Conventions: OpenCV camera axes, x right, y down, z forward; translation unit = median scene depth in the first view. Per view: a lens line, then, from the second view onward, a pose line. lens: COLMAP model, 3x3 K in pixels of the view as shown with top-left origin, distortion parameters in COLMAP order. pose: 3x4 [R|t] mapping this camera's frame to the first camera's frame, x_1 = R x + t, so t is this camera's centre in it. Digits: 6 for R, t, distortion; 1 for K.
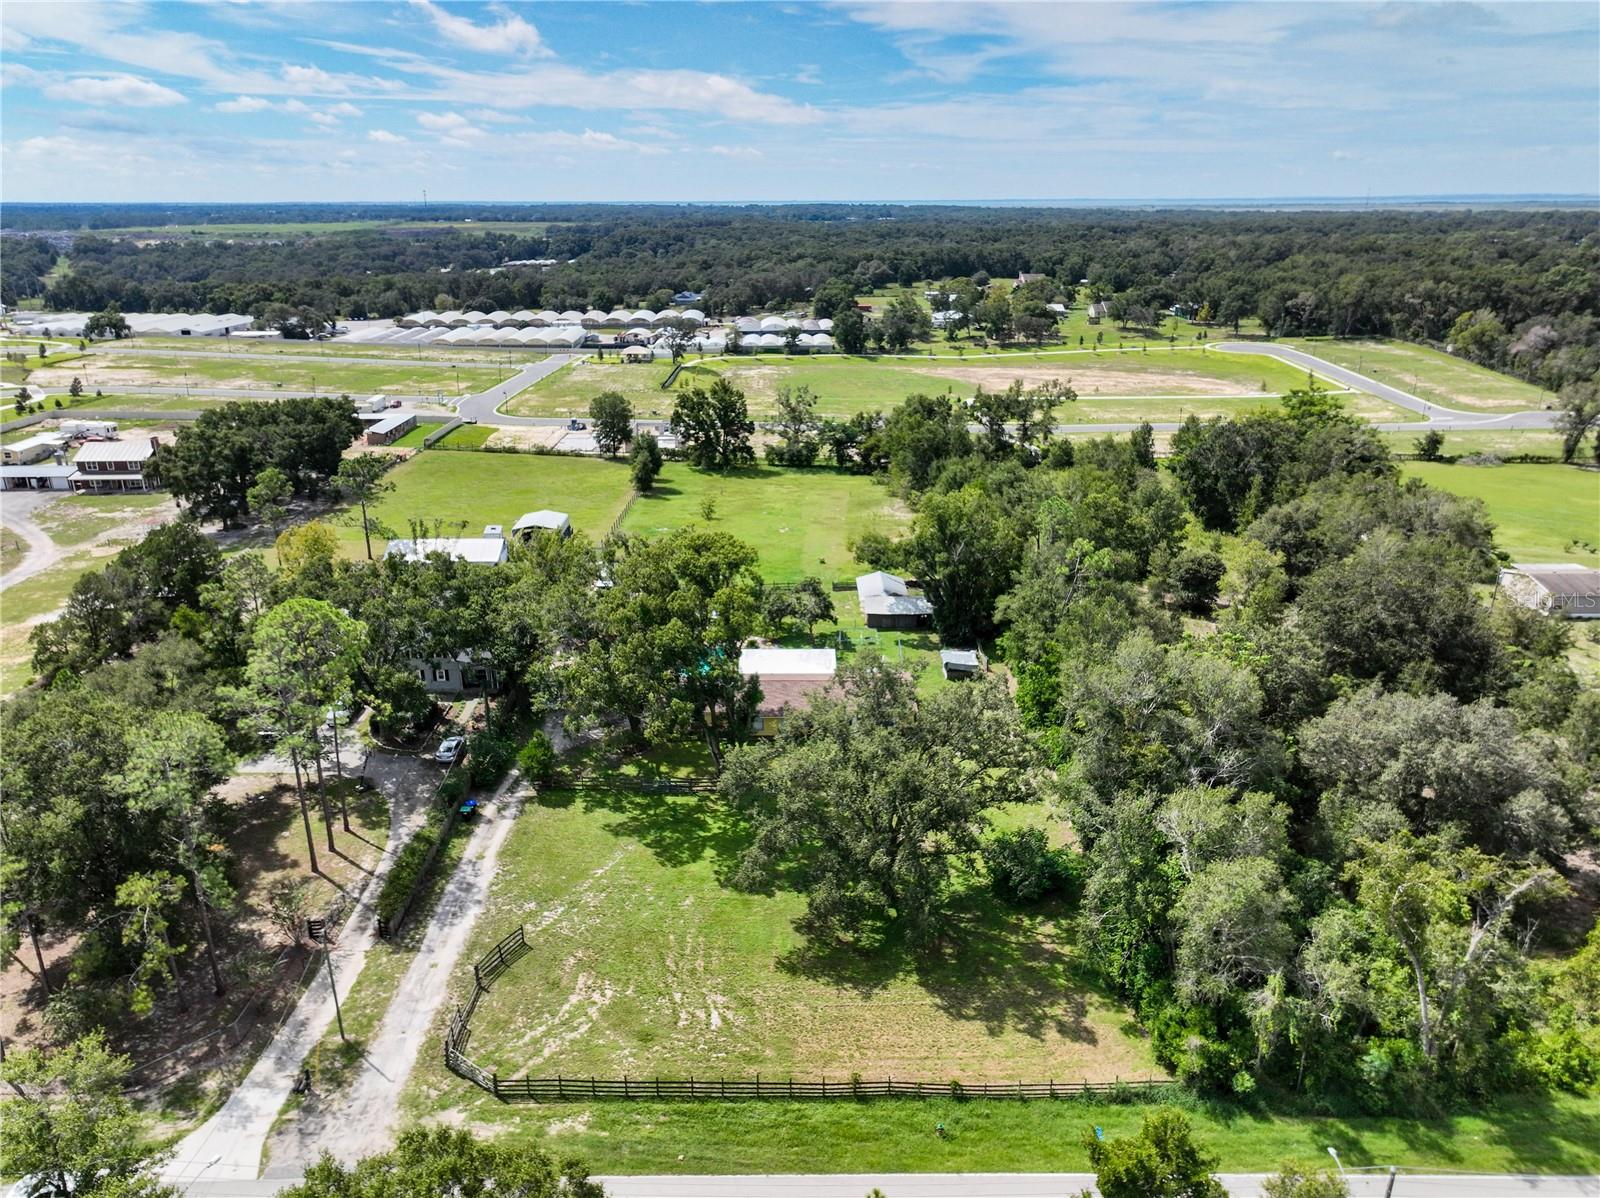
lens RADIAL K [[1134.6, 0, 800.6], [0, 1134.6, 594.5], [0, 0, 1]] dist [-0.002197, 0.018401]
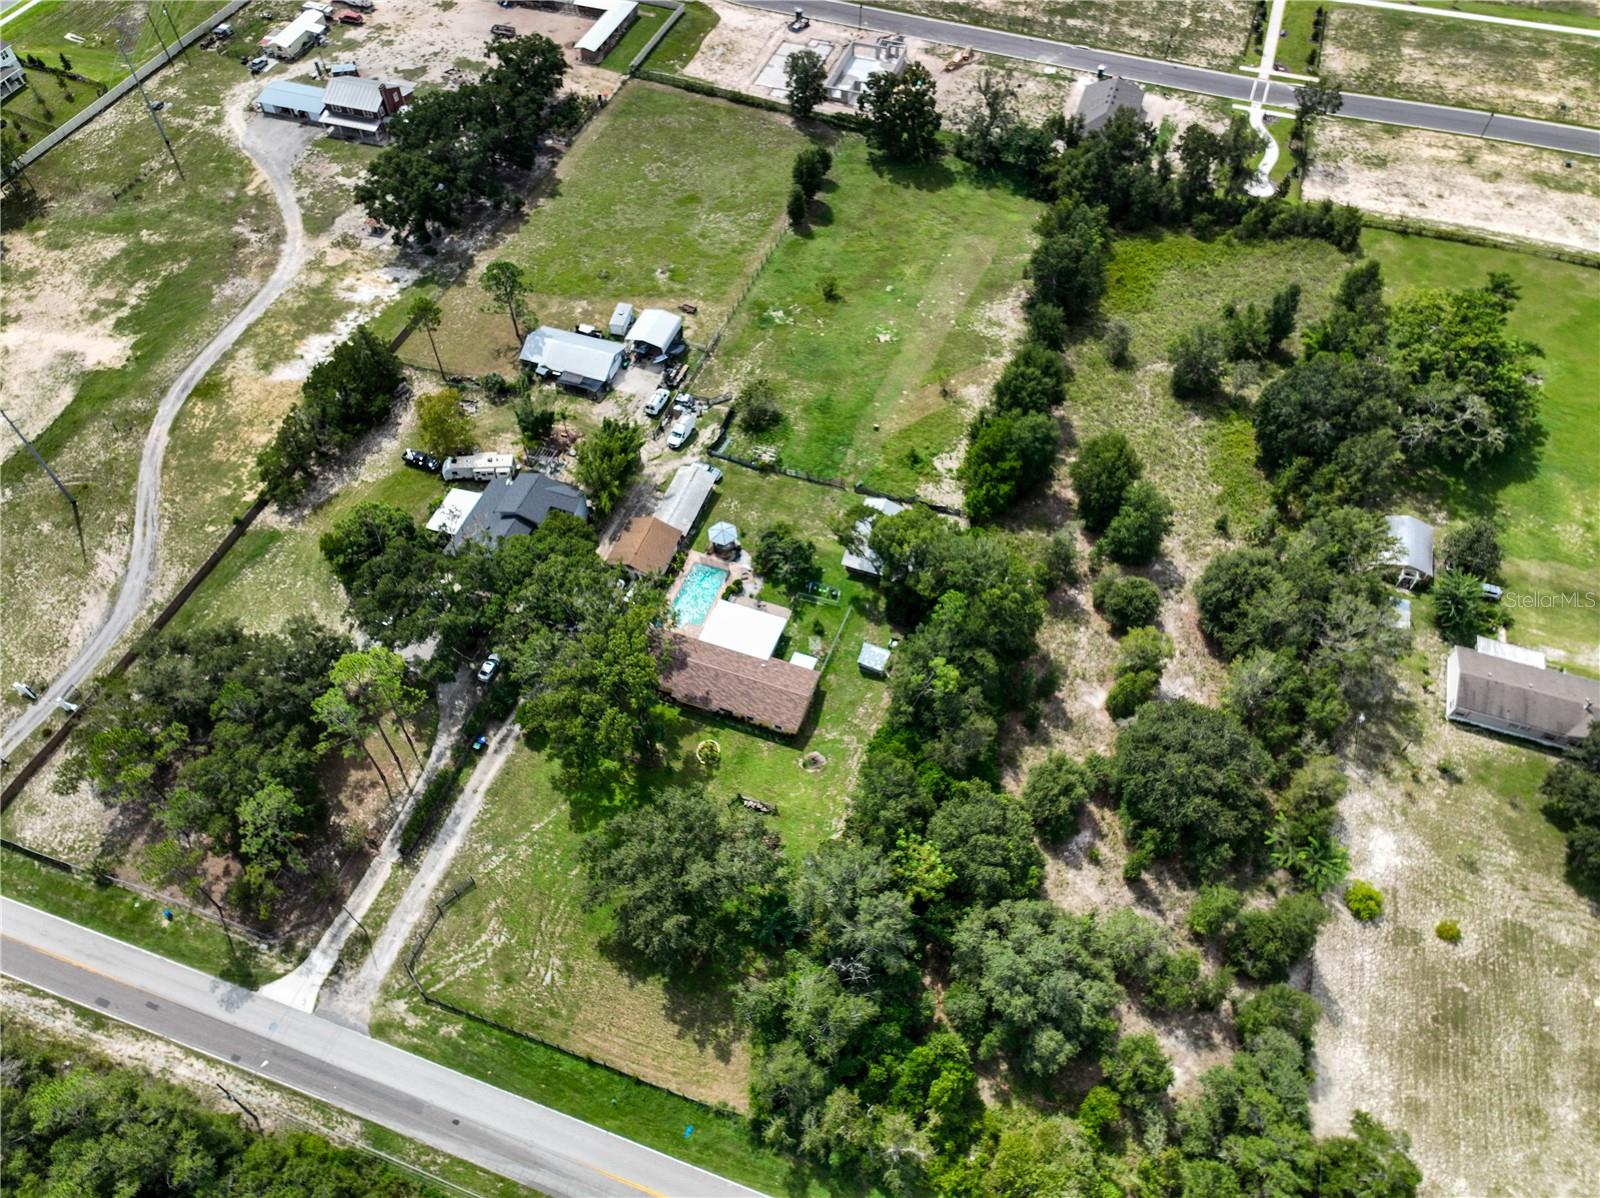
lens RADIAL K [[1134.6, 0, 800.6], [0, 1134.6, 594.5], [0, 0, 1]] dist [-0.002197, 0.018401]
pose [[0.940495, 0.270778, -0.205302, 0.511783], [-0.109735, 0.813818, 0.570665, -1.205944], [0.321602, -0.514178, 0.795106, -0.003744]]
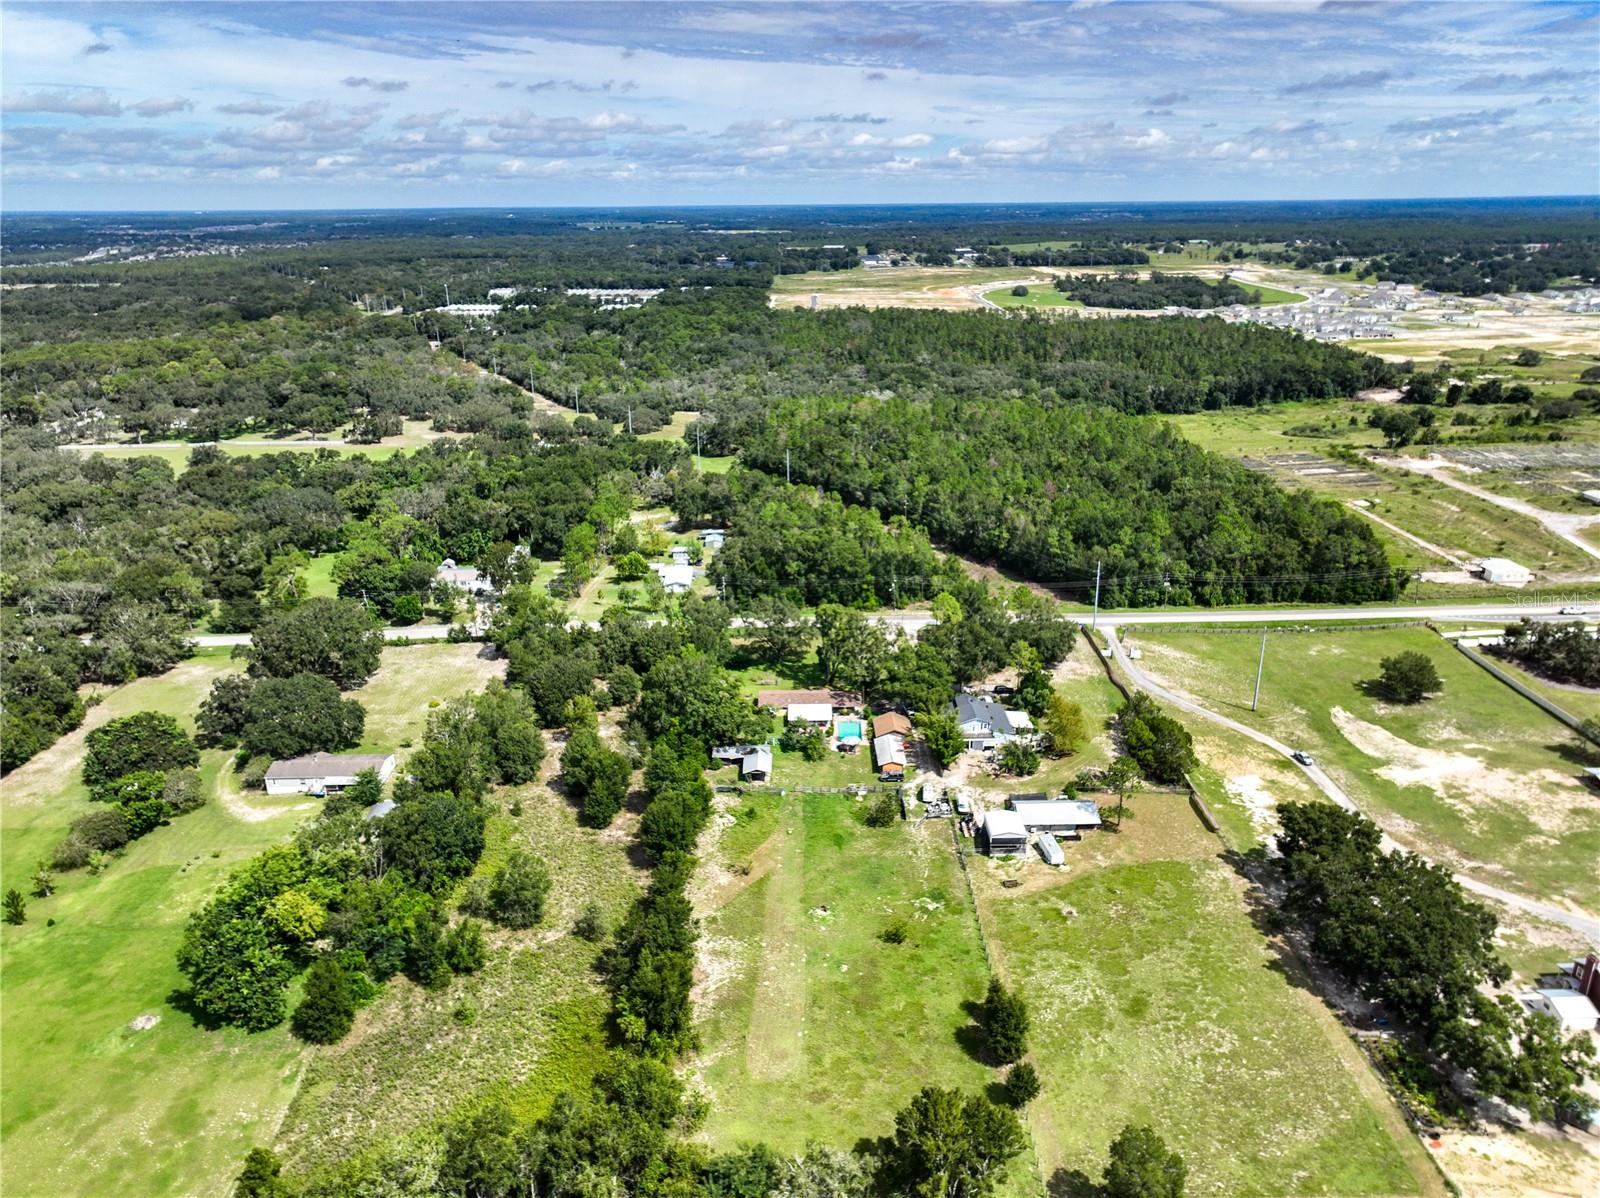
lens RADIAL K [[1134.6, 0, 800.6], [0, 1134.6, 594.5], [0, 0, 1]] dist [-0.002197, 0.018401]
pose [[-0.999894, 0.014489, 0.001587, -0.001591], [0.012310, 0.781159, 0.624210, -2.535531], [0.007804, 0.624163, -0.781255, 4.322008]]
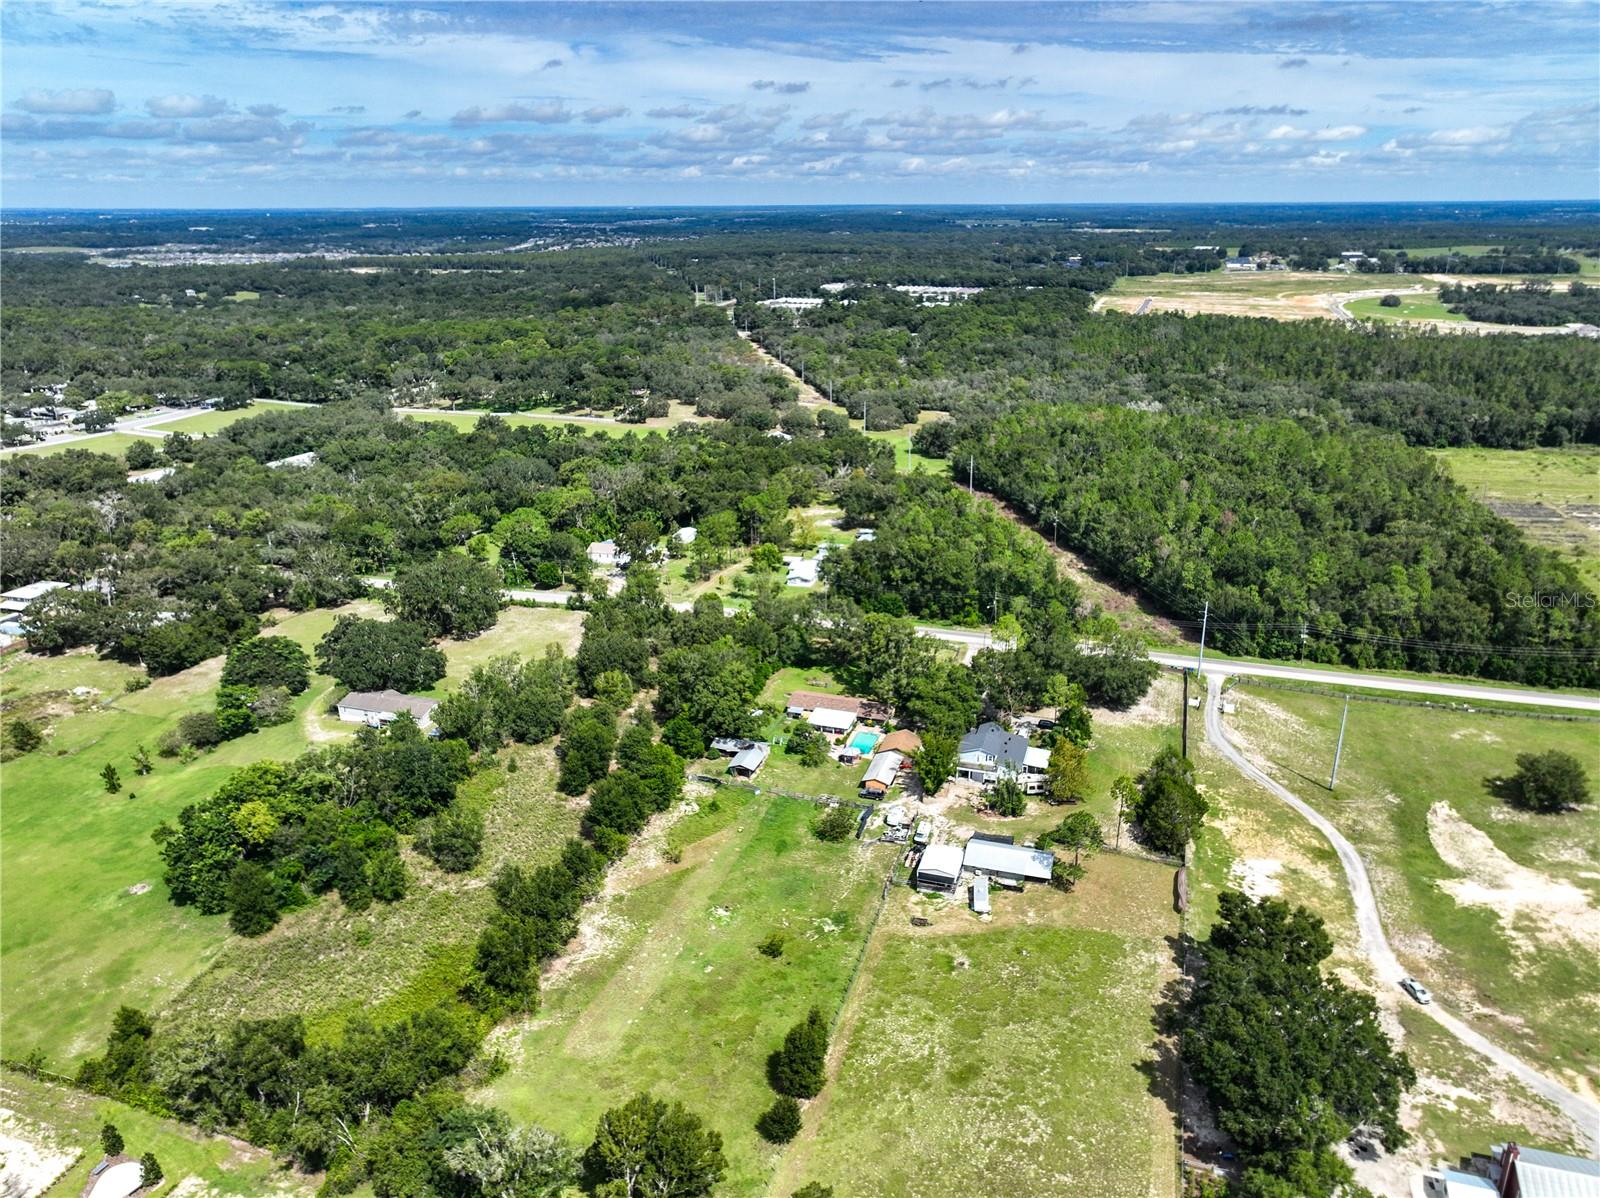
lens RADIAL K [[1134.6, 0, 800.6], [0, 1134.6, 594.5], [0, 0, 1]] dist [-0.002197, 0.018401]
pose [[-0.947651, -0.095443, 0.304711, -1.013025], [0.115591, 0.787020, 0.606002, -2.473546], [-0.297653, 0.609500, -0.734787, 4.150357]]
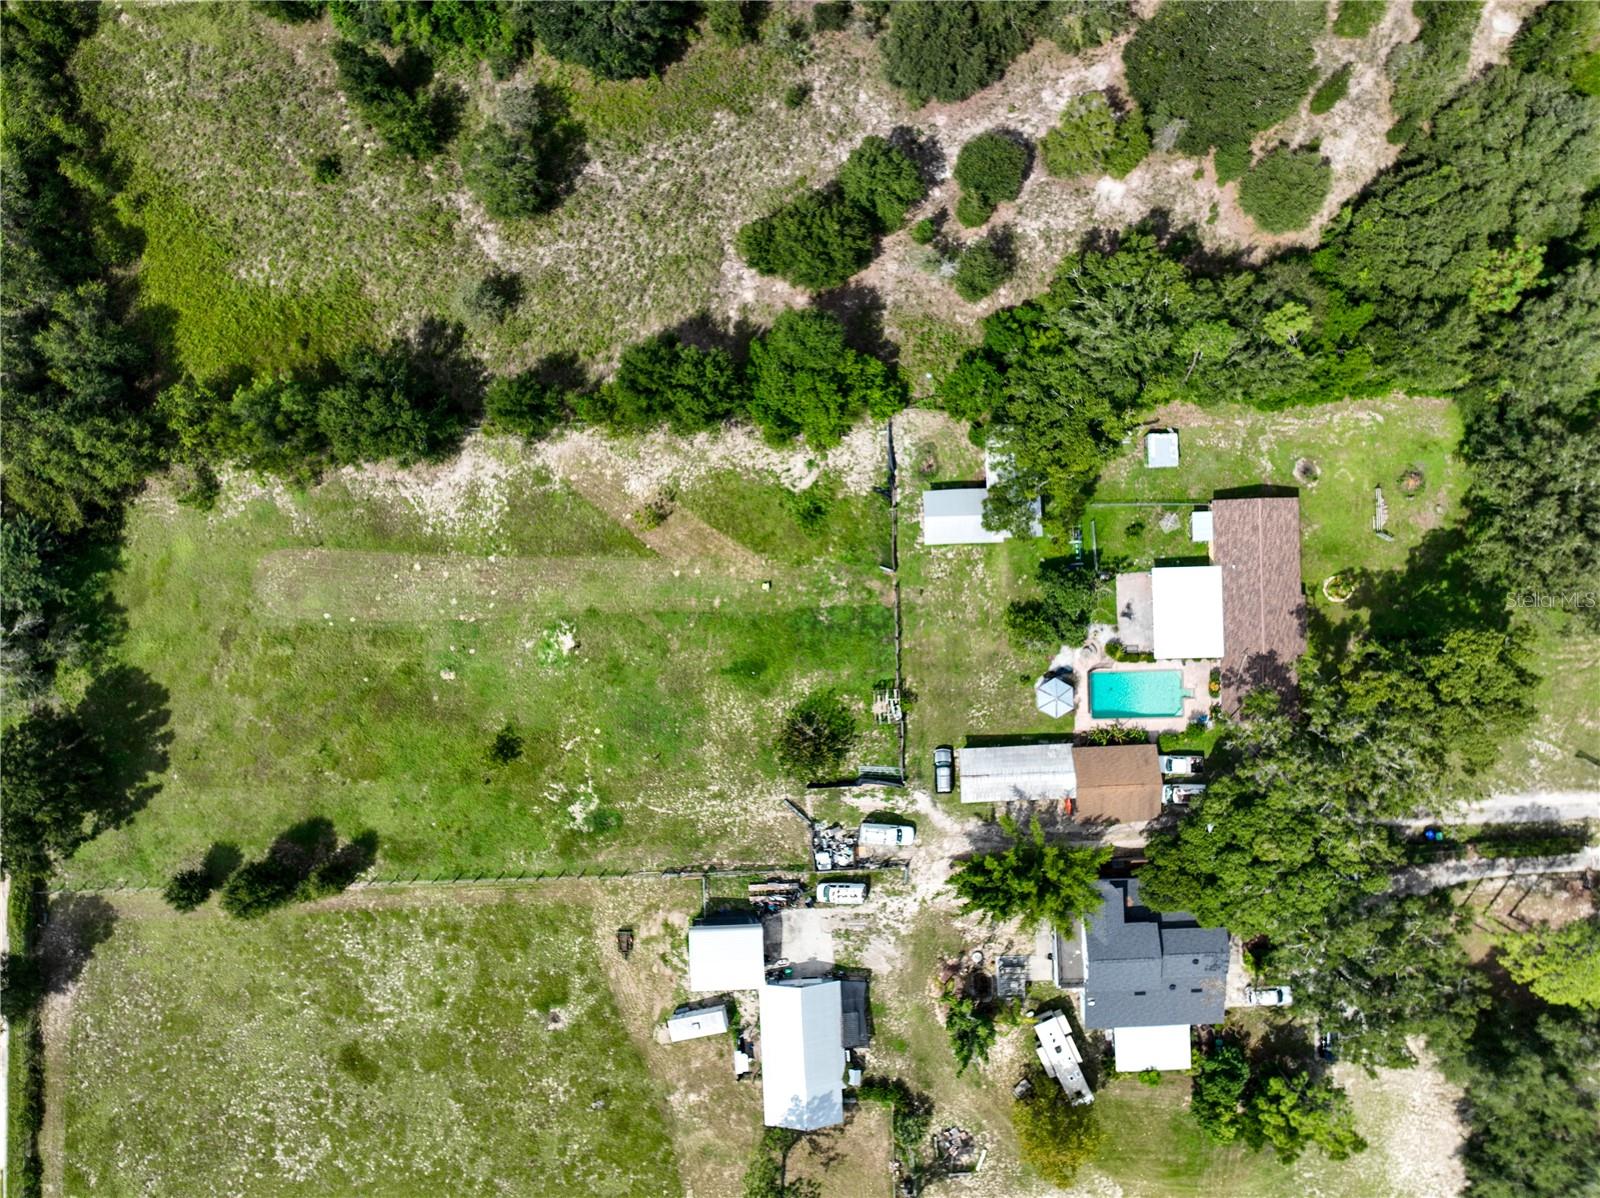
lens RADIAL K [[1134.6, 0, 800.6], [0, 1134.6, 594.5], [0, 0, 1]] dist [-0.002197, 0.018401]
pose [[-0.031103, -0.999505, 0.004822, 0.018710], [0.342509, -0.006126, 0.939495, -1.763811], [-0.939000, 0.030873, 0.342530, 1.608300]]
